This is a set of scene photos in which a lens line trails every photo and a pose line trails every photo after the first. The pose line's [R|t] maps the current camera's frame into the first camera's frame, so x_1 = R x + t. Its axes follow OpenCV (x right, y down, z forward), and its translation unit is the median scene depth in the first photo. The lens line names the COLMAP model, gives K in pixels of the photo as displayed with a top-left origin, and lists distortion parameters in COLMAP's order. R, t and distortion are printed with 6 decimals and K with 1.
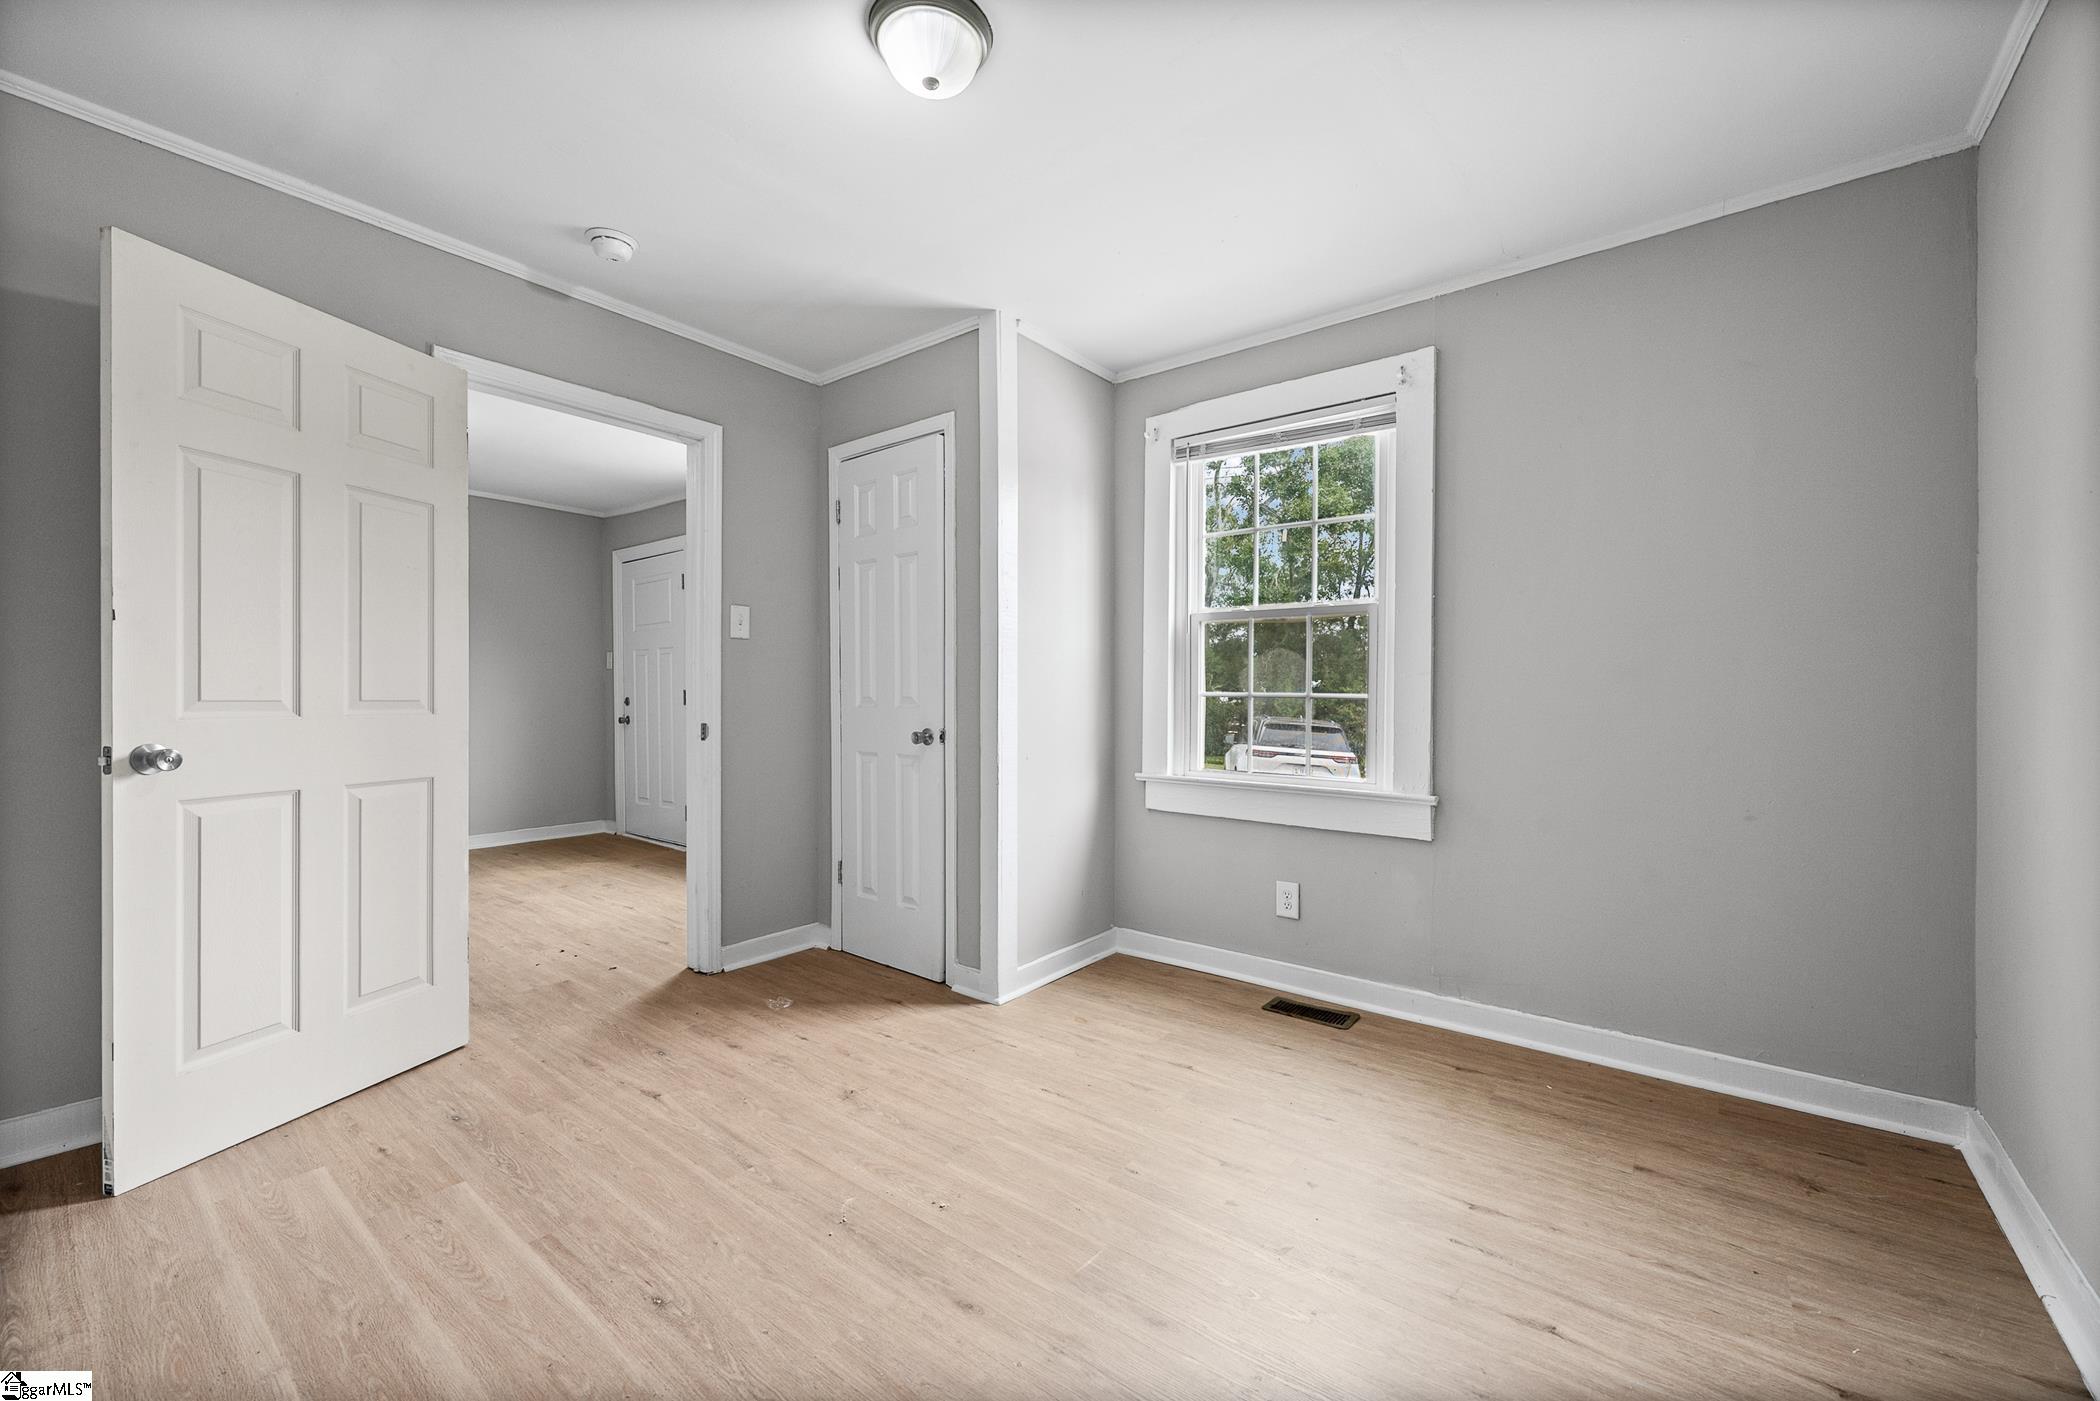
lens RADIAL K [[863.8, 0, 1042.9], [0, 863.8, 695.7], [0, 0, 1]] dist [0.001013, -0.000005]
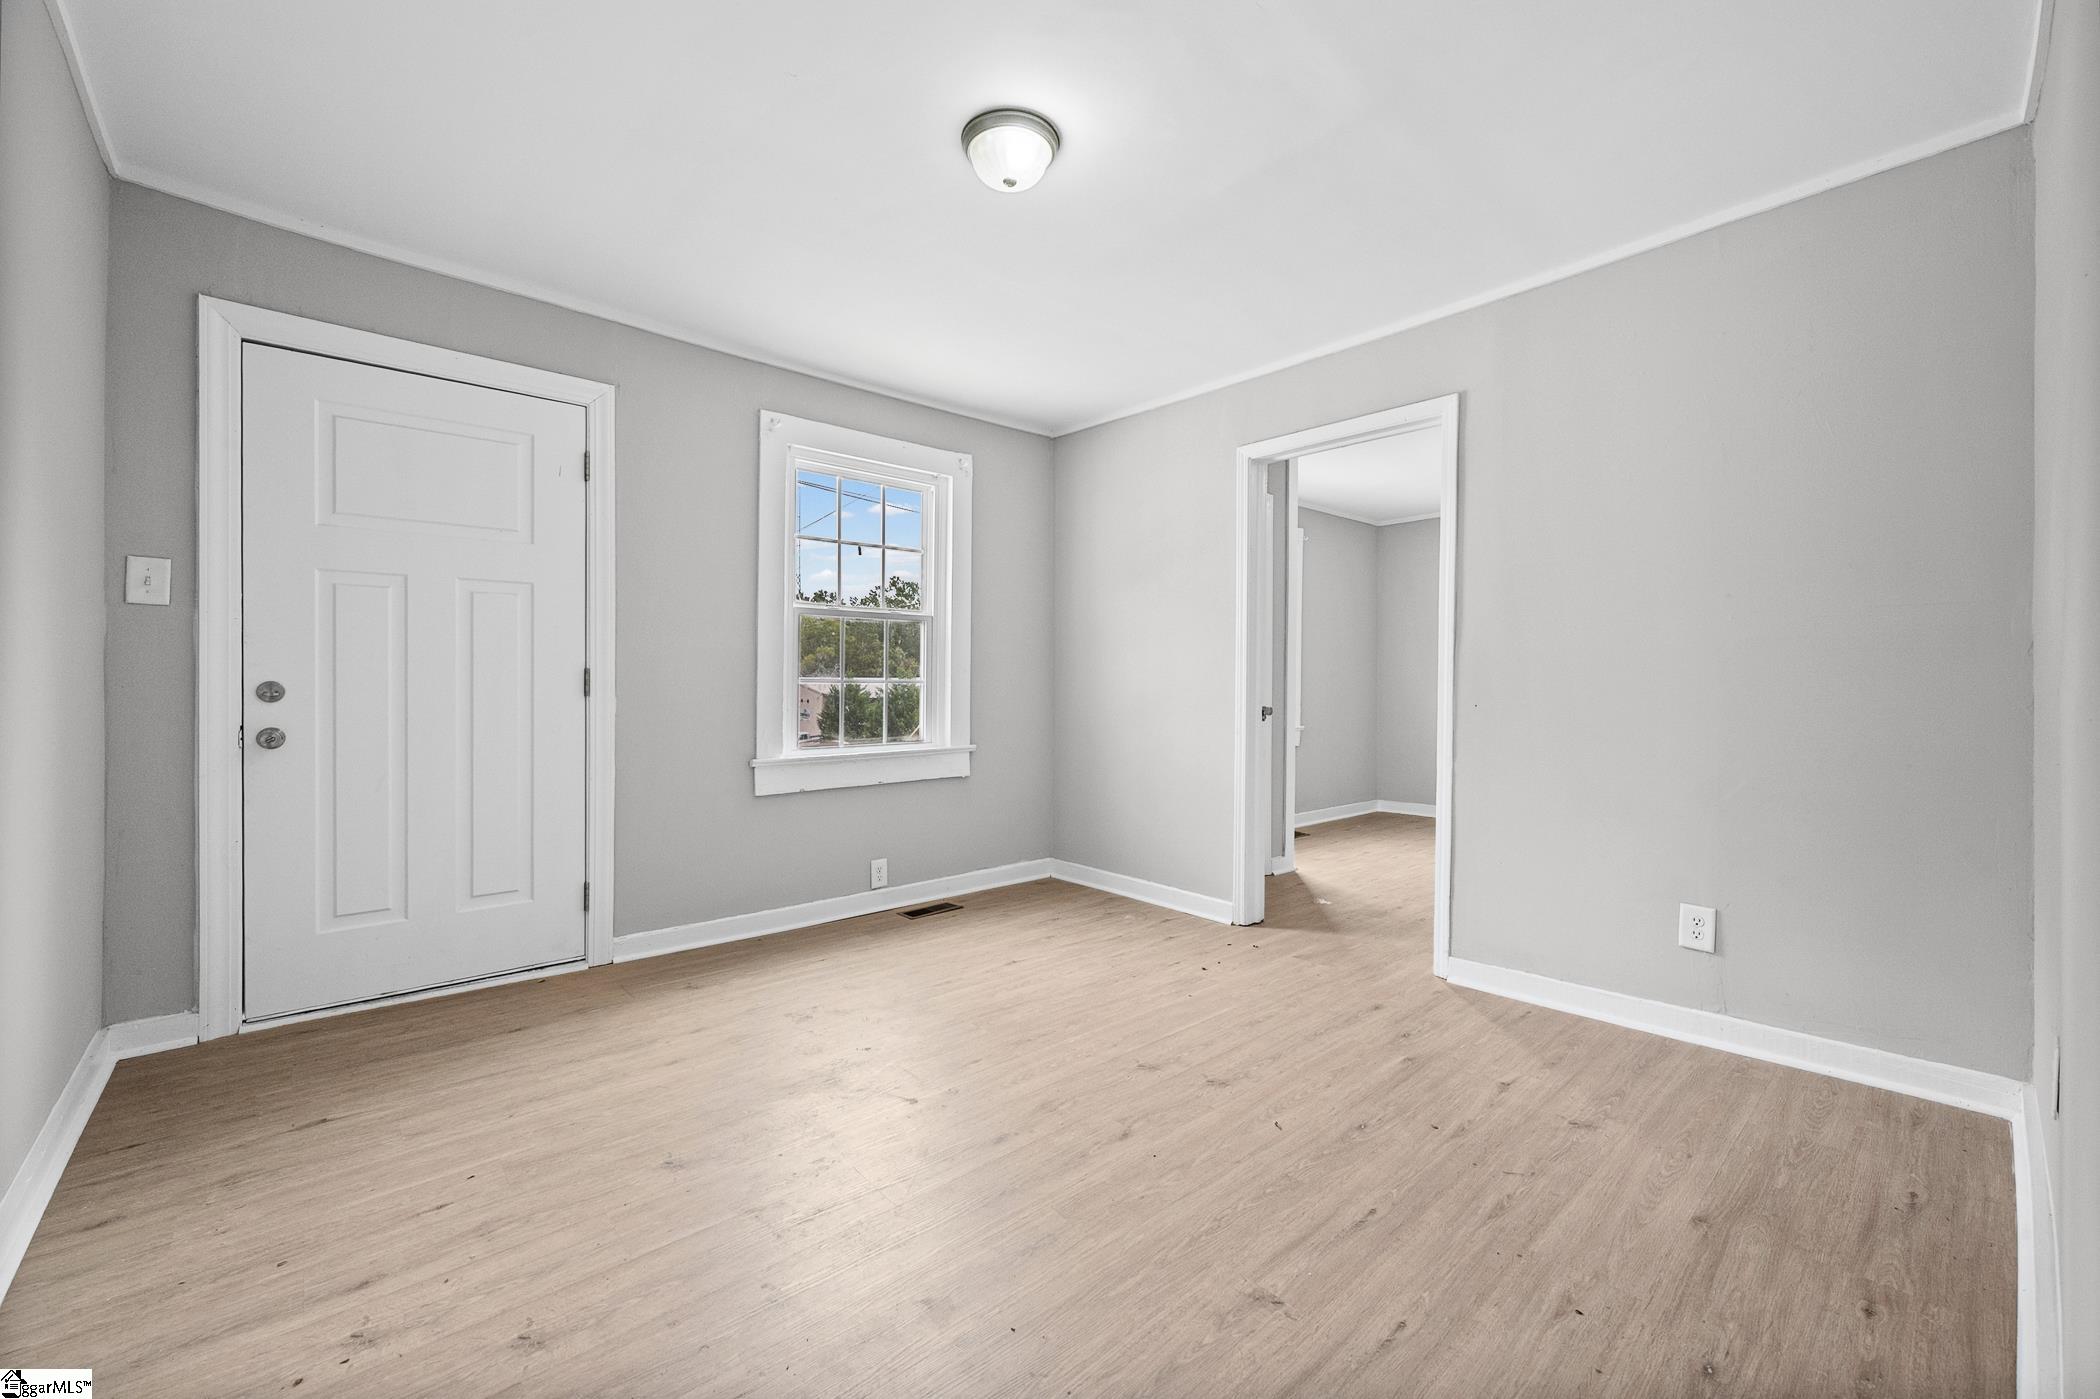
lens RADIAL K [[838.9, 0, 1024.0], [0, 838.9, 688.9], [0, 0, 1]] dist [-0.000358, -0.000086]
pose [[0.187209, -0.008133, 0.982286, -0.329459], [-0.010058, 0.999897, 0.010195, -0.000935], [-0.982269, -0.011788, 0.187108, 0.240232]]
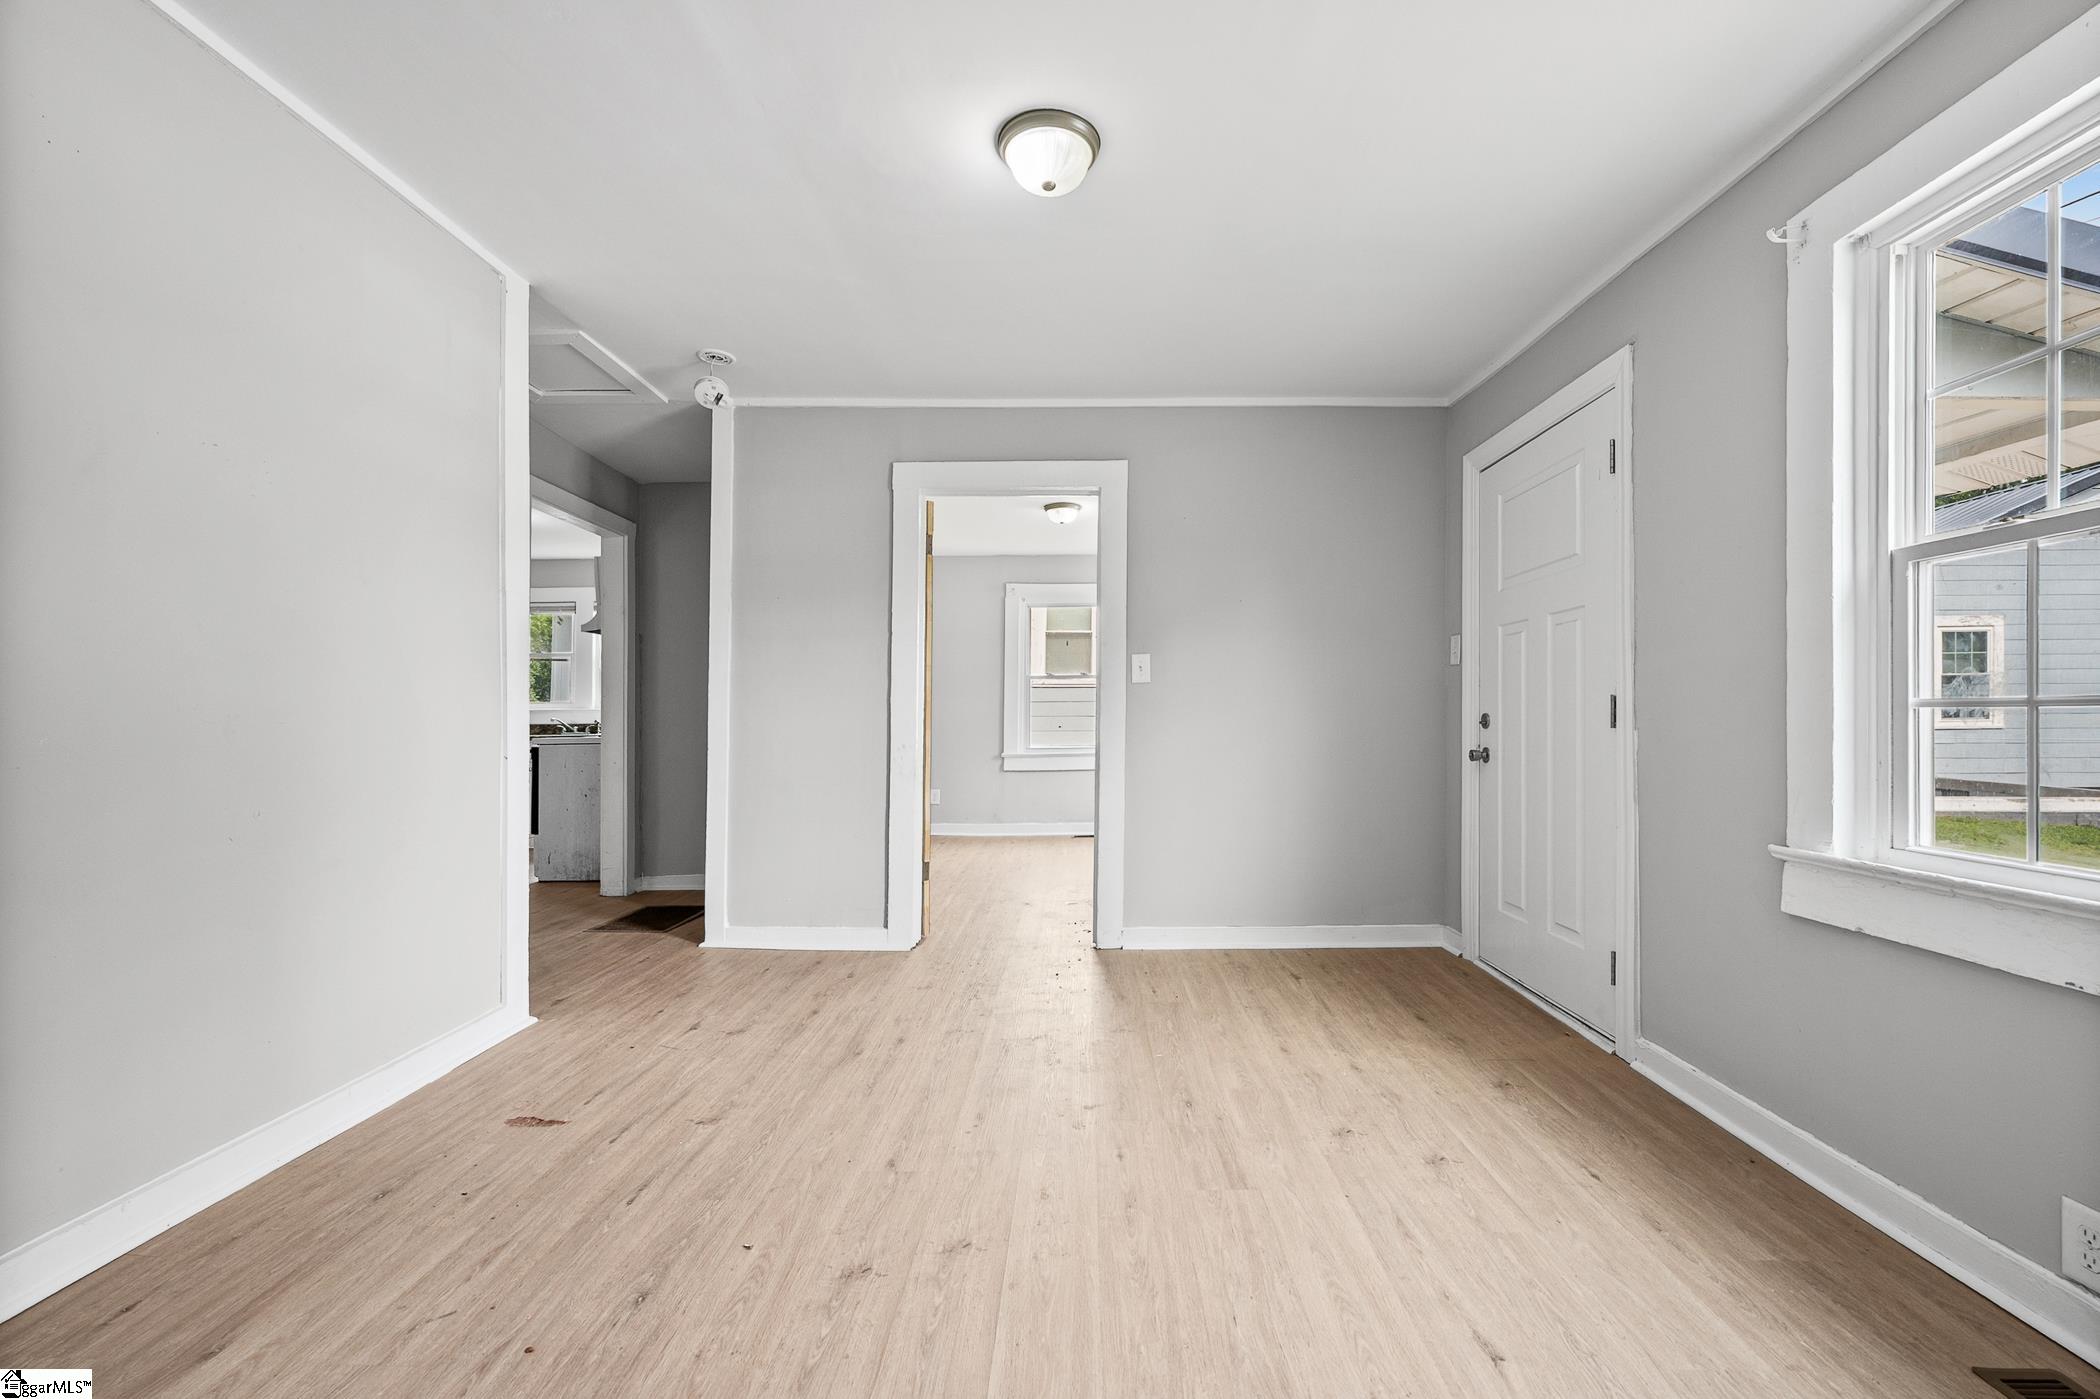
lens RADIAL K [[839.0, 0, 1082.1], [0, 839.0, 719.8], [0, 0, 1]] dist [-0.000593, -0.000079]
pose [[0.627959, -0.000974, -0.778246, -0.094241], [0.006535, 0.999971, 0.004022, 0.000825], [0.778219, -0.007611, 0.627947, 0.193470]]
